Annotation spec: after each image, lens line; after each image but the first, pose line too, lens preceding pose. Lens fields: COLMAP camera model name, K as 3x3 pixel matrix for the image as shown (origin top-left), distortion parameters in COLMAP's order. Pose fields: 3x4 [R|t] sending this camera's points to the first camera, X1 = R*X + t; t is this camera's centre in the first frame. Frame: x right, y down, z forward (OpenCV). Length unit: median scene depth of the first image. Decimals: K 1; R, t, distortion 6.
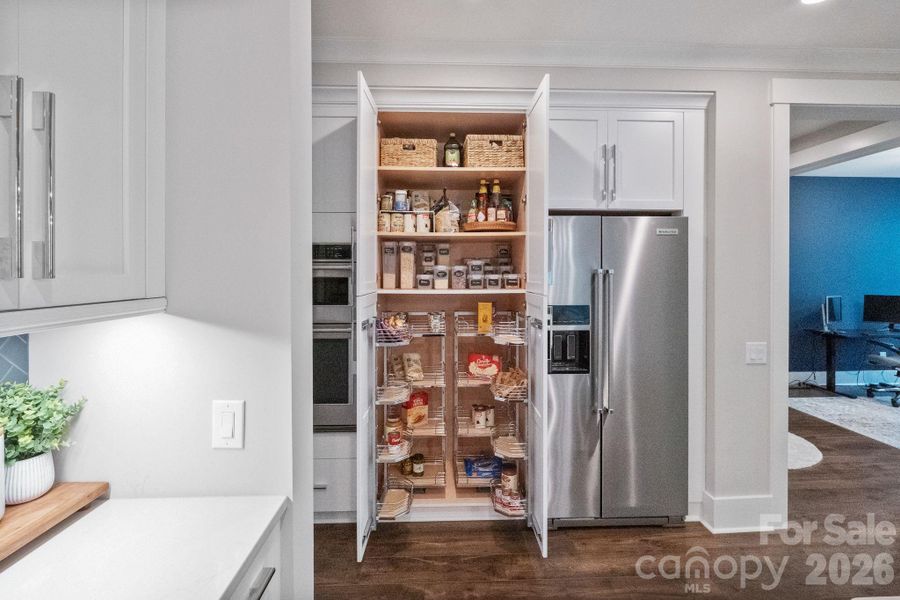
lens RADIAL K [[415.7, 0, 452.6], [0, 415.7, 287.7], [0, 0, 1]] dist [0.000729, 0.000144]
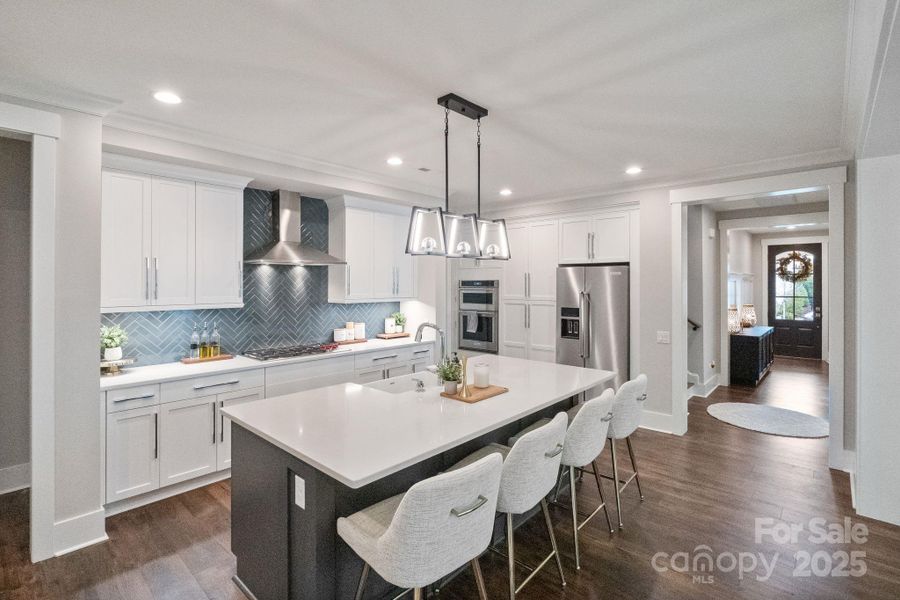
lens RADIAL K [[415.7, 0, 452.6], [0, 415.7, 287.7], [0, 0, 1]] dist [0.000729, 0.000144]
pose [[0.711971, 0.005707, -0.702185, 1.367530], [-0.025814, 0.999504, -0.018050, -0.007179], [0.701734, 0.030978, 0.711765, -0.996466]]
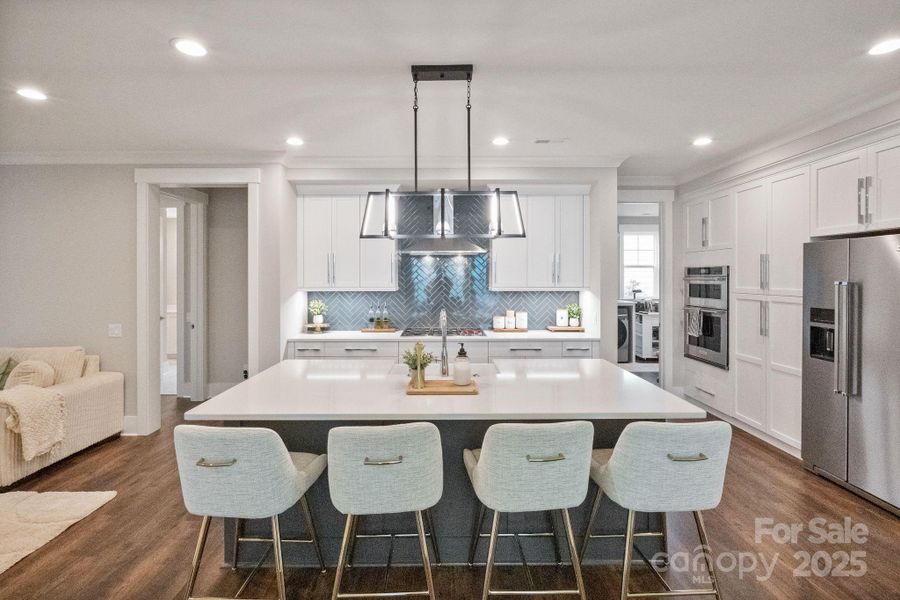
lens RADIAL K [[417.7, 0, 450.6], [0, 417.7, 280.3], [0, 0, 1]] dist [-0.001983, -0.000221]
pose [[-0.026268, 0.006467, -0.999634, 1.620237], [-0.036100, 0.999321, 0.007414, -0.013815], [0.999003, 0.036282, -0.026017, -0.150580]]
